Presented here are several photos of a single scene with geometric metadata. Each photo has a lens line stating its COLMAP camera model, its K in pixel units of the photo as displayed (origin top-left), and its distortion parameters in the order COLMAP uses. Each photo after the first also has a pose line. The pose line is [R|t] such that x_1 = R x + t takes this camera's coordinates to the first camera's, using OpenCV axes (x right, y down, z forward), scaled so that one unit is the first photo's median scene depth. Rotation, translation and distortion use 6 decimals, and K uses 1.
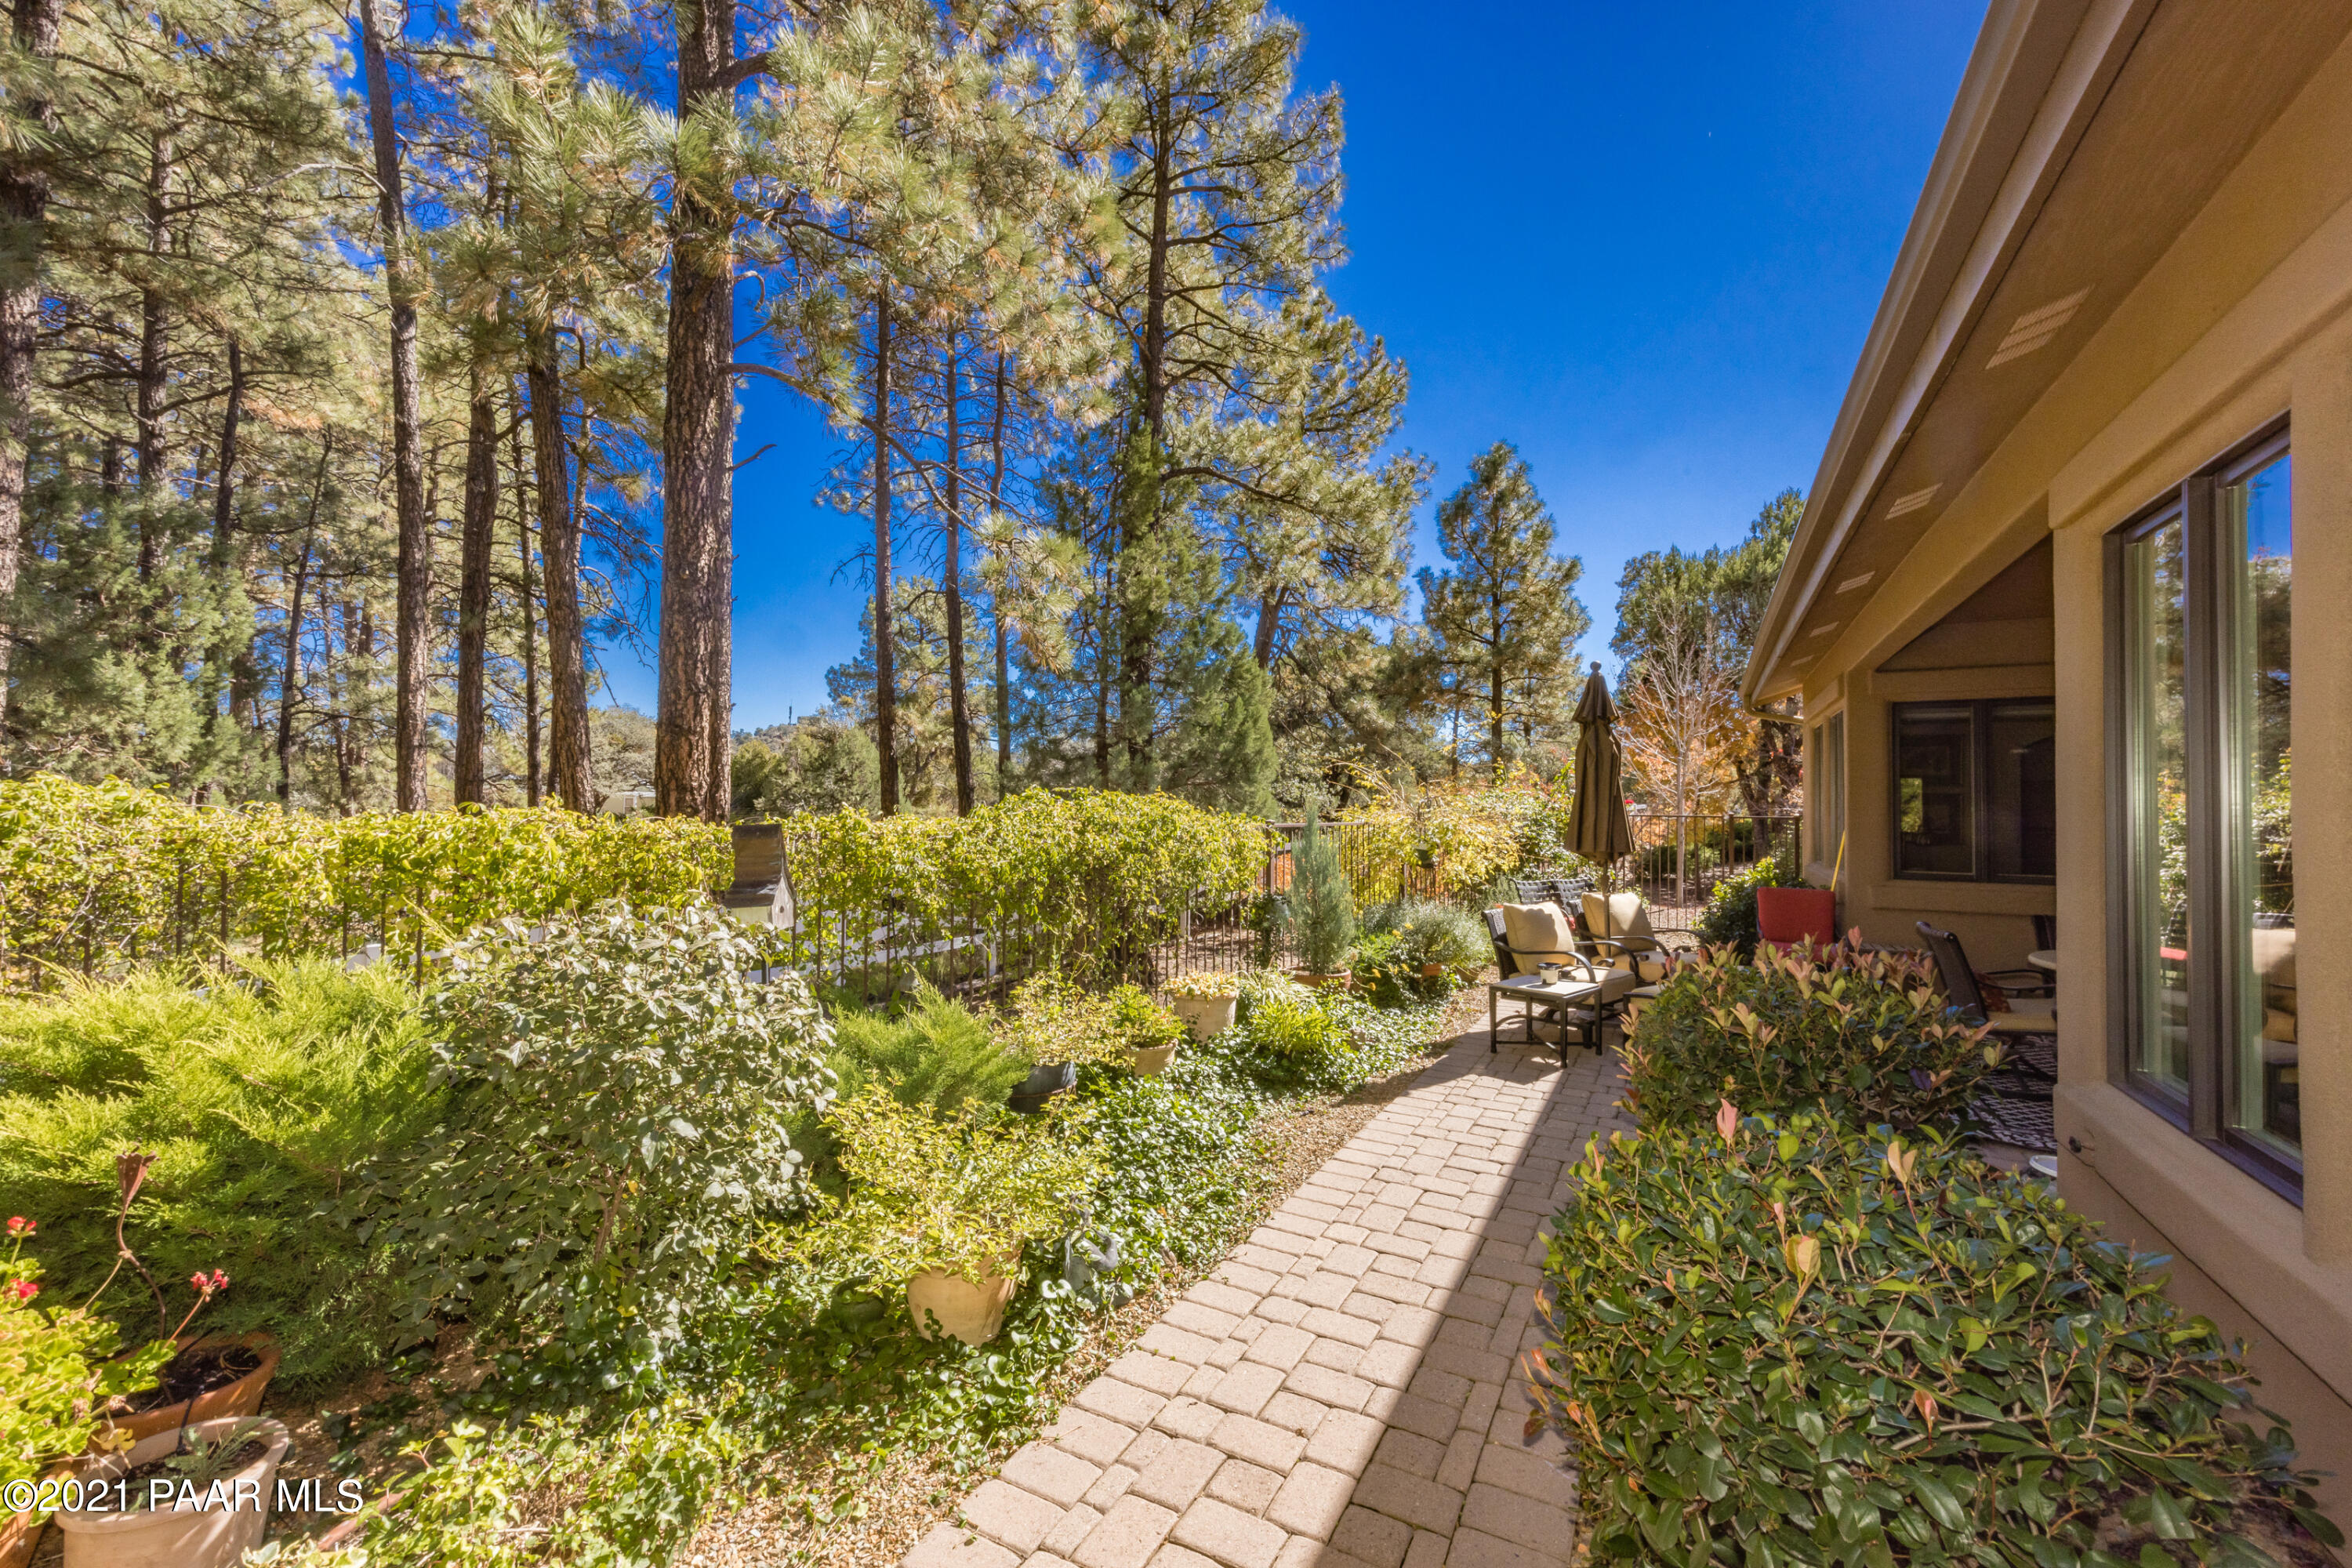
lens RADIAL K [[948.9, 0, 1183.4], [0, 948.9, 763.8], [0, 0, 1]] dist [0.000500, -0.002837]
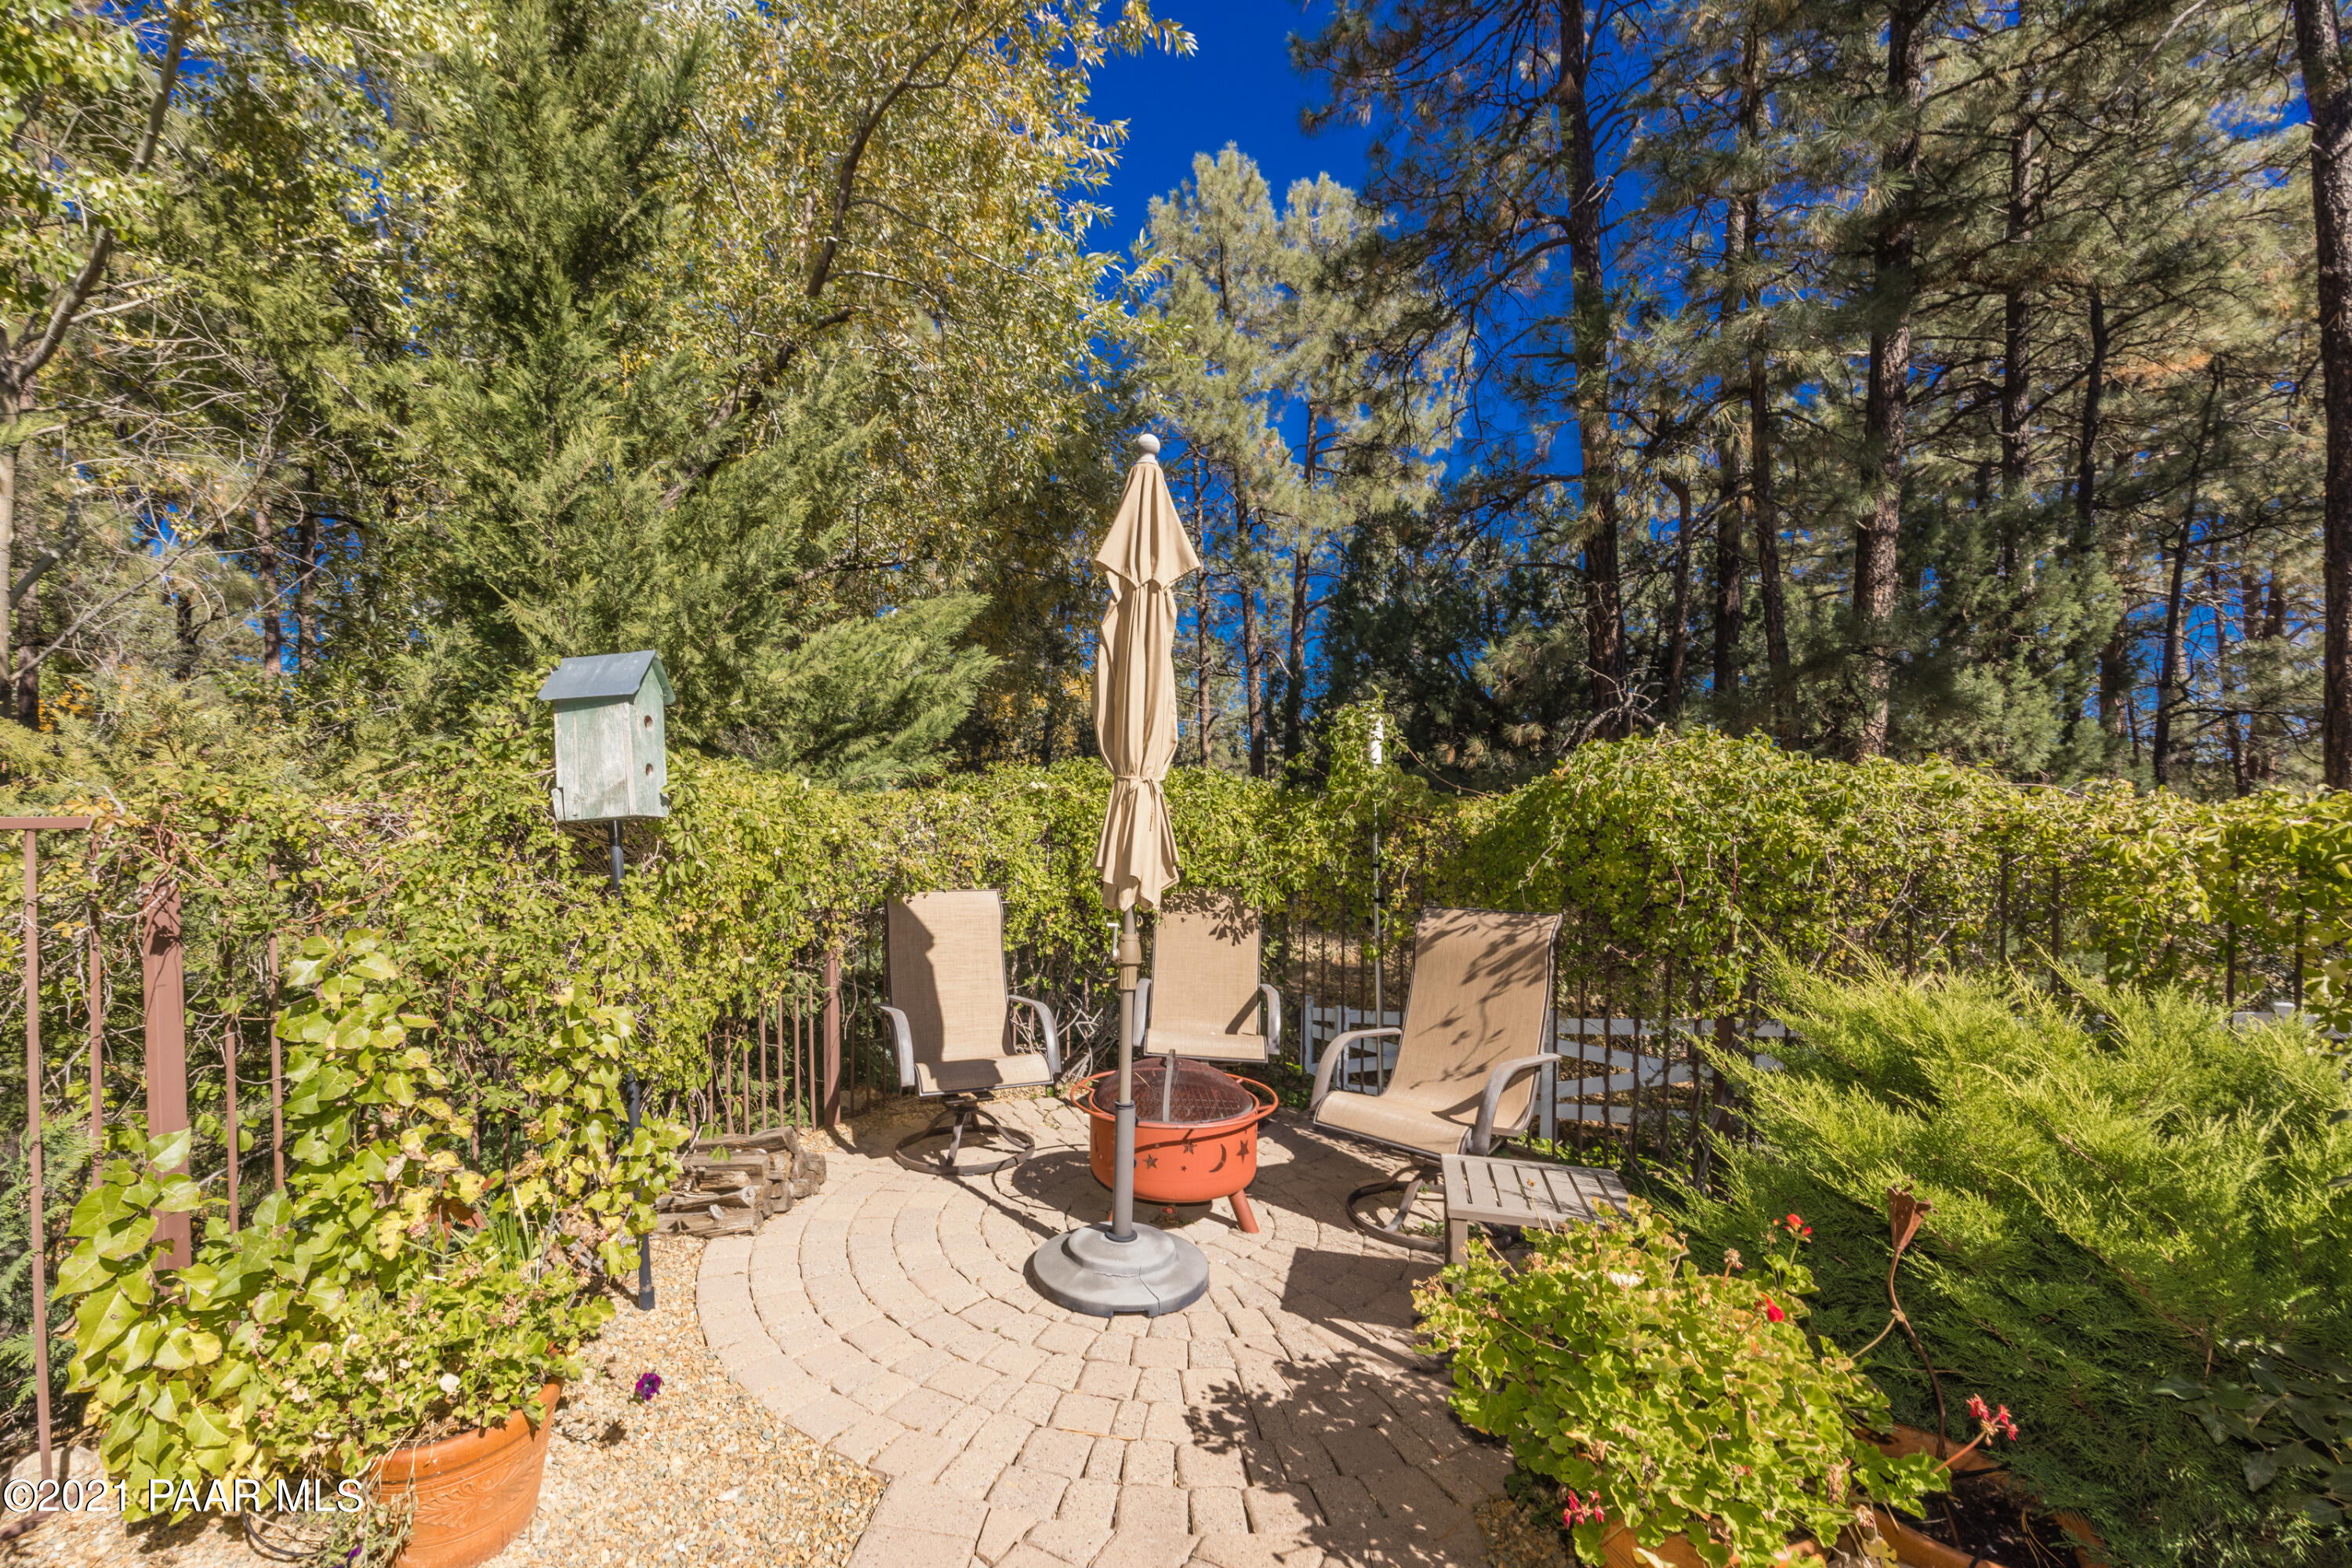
lens RADIAL K [[928.0, 0, 1173.7], [0, 928.0, 855.3], [0, 0, 1]] dist [0.000457, -0.000215]
pose [[-0.013079, 0.021421, -0.999685, -0.226388], [0.027289, 0.999406, 0.021058, 0.067356], [0.999542, -0.027005, -0.013656, 0.271422]]
